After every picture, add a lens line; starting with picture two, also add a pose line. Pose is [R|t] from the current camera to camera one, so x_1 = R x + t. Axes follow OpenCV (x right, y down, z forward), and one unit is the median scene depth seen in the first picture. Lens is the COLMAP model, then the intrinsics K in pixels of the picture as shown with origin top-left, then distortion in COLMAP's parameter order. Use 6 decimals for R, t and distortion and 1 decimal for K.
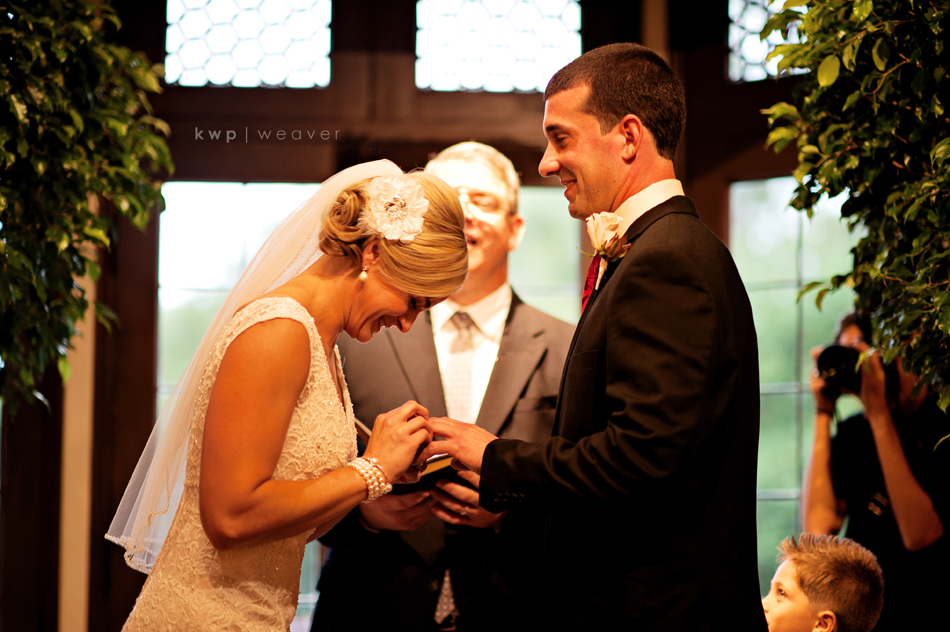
lens RADIAL K [[2289.3, 0, 475.0], [0, 2289.3, 316.0], [0, 0, 1]] dist [-0.047780, 0.035765]
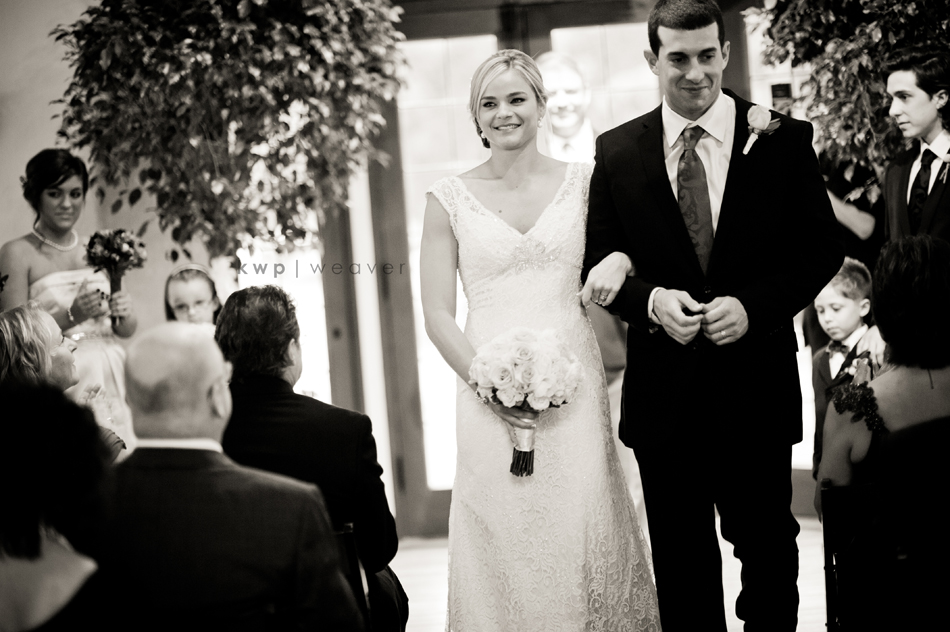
lens RADIAL K [[2289.3, 0, 475.0], [0, 2289.3, 316.0], [0, 0, 1]] dist [-0.047780, 0.035765]
pose [[0.993510, -0.079281, -0.081561, 0.048101], [0.092958, 0.979164, 0.180547, -0.204091], [0.065548, -0.186957, 0.980179, -0.808375]]
